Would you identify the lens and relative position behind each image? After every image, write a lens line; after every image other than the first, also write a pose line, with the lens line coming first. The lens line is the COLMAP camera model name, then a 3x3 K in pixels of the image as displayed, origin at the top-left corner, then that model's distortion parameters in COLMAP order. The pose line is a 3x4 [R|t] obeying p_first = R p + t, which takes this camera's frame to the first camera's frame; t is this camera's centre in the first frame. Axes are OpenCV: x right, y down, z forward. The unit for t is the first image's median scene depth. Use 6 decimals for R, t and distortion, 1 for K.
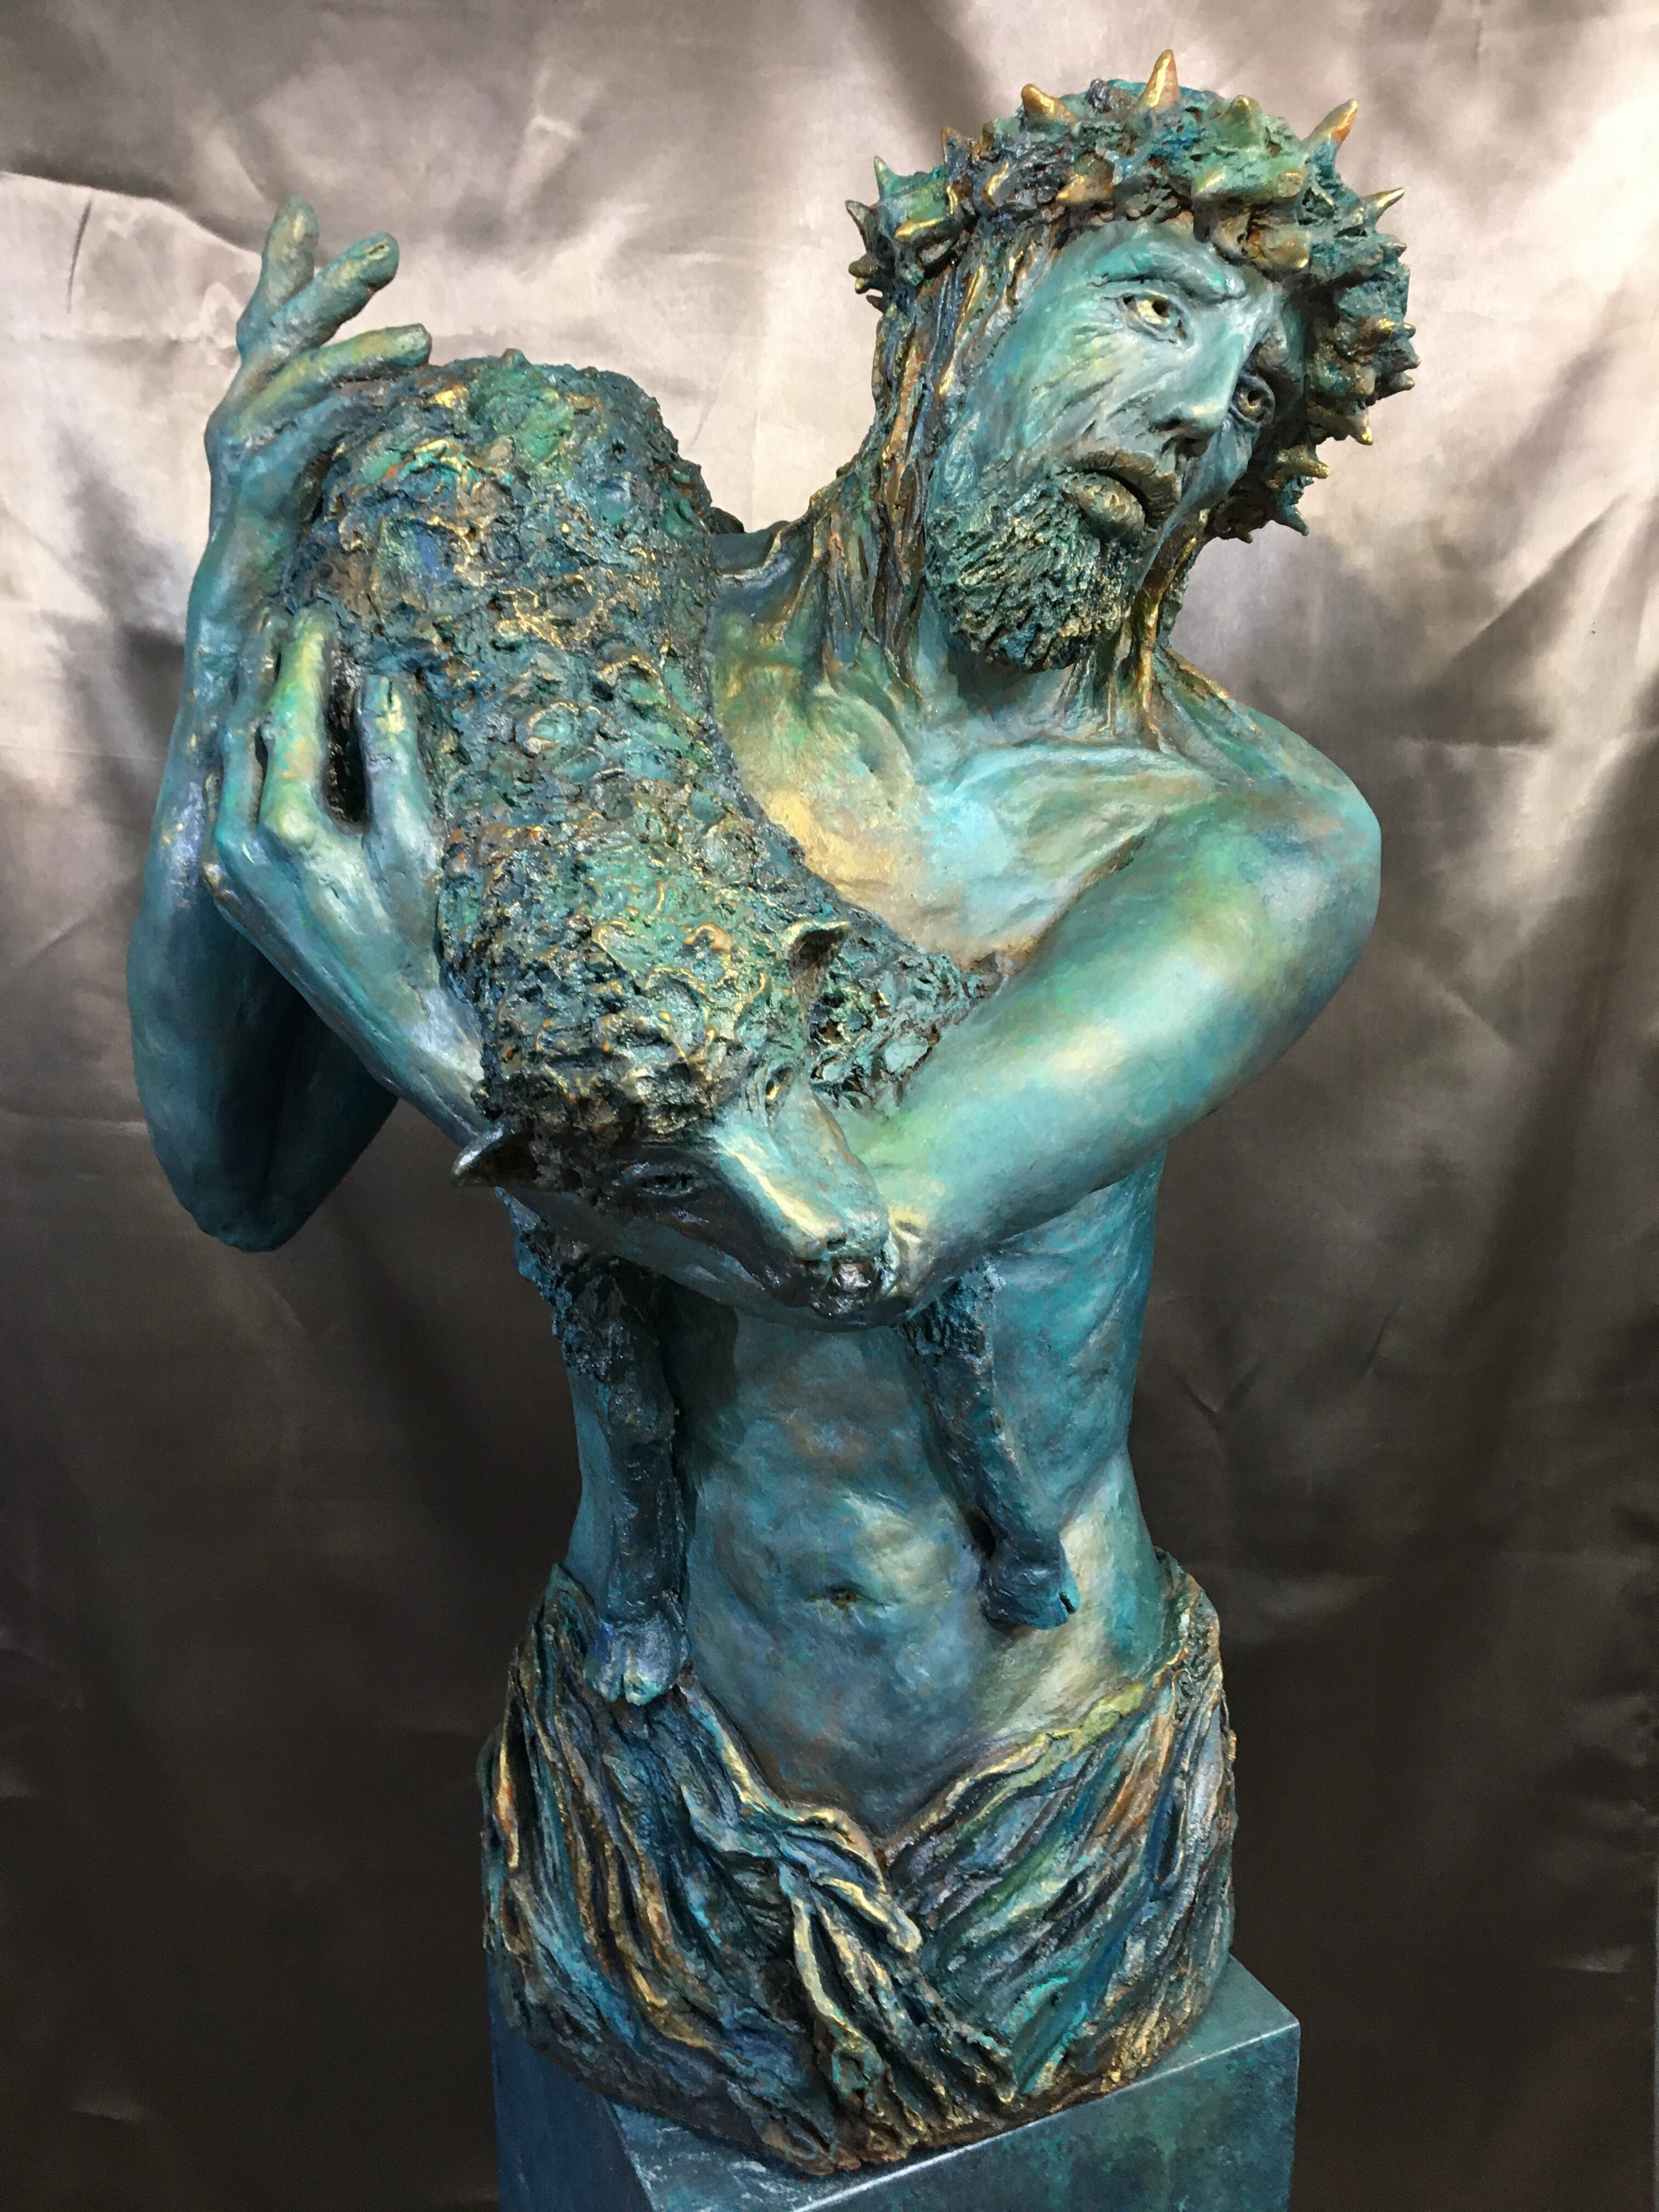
lens RADIAL K [[1845.4, 0, 733.8], [0, 1845.4, 1108.1], [0, 0, 1]] dist [0.060224, -0.114709]
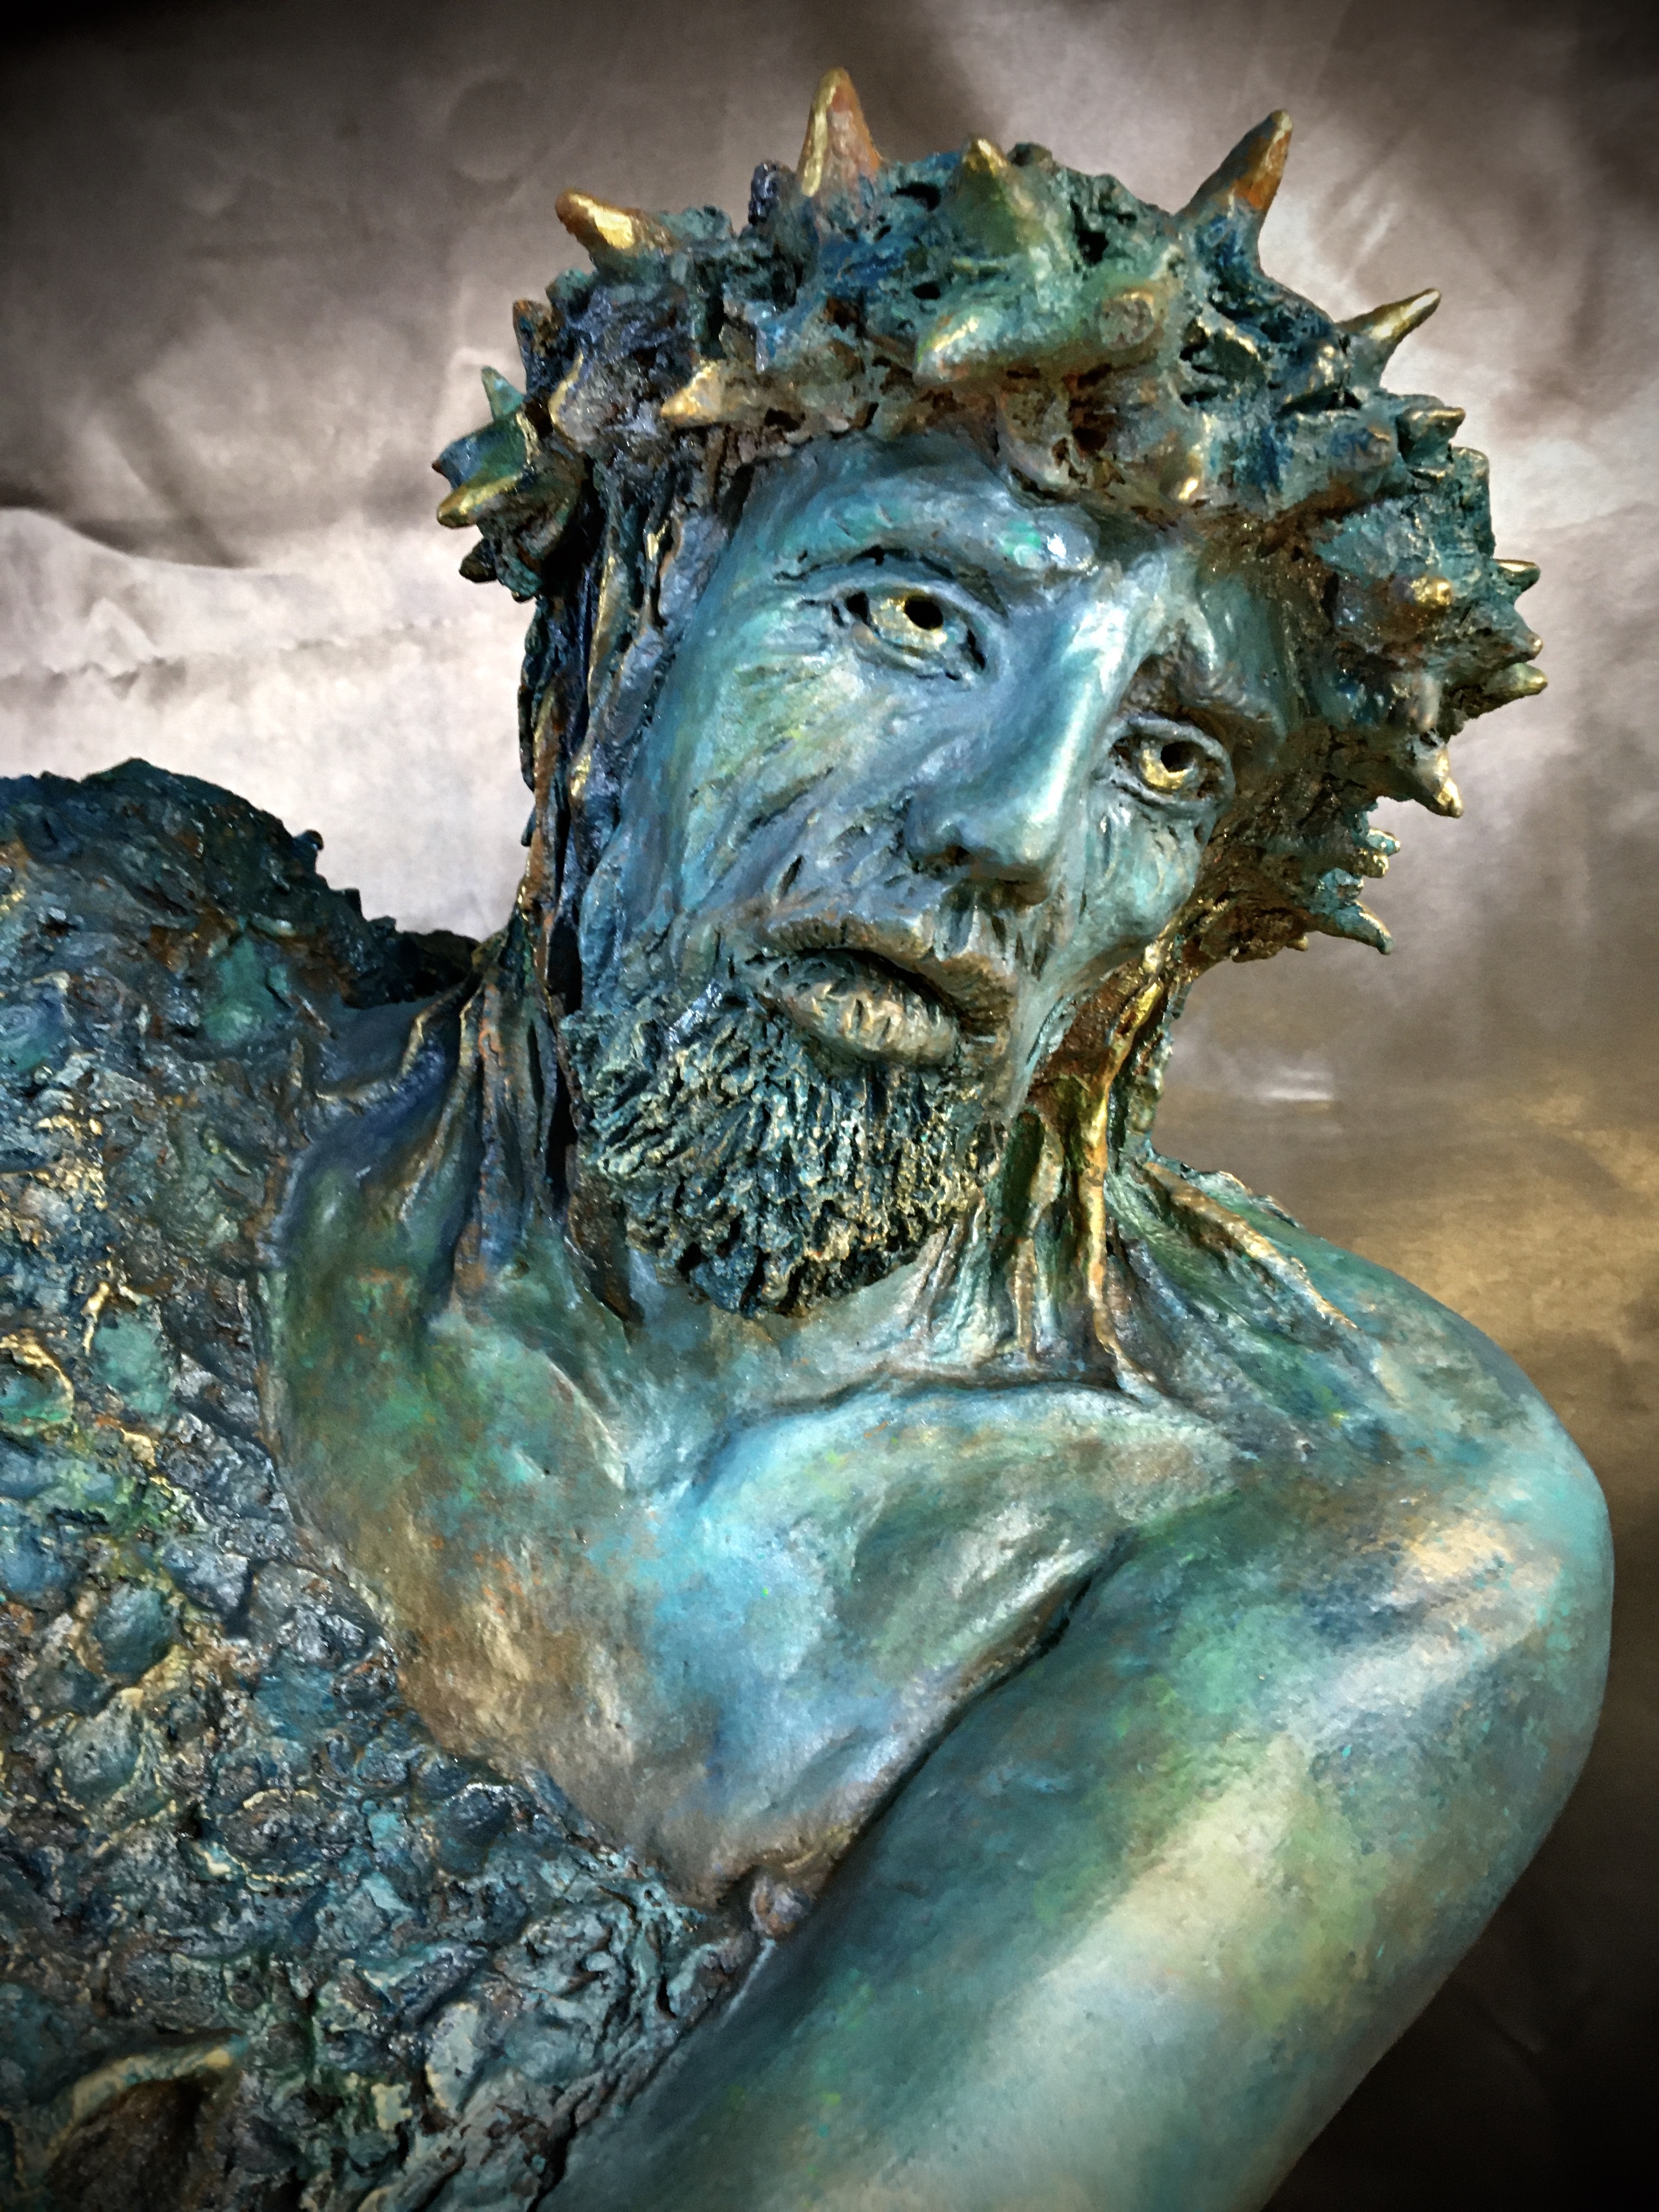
lens RADIAL K [[1845.4, 0, 733.8], [0, 1845.4, 1108.1], [0, 0, 1]] dist [0.060224, -0.114709]
pose [[0.980694, -0.059762, -0.186192, 0.250956], [0.042695, 0.994622, -0.094365, -0.252271], [0.190830, 0.084594, 0.977971, 0.521598]]
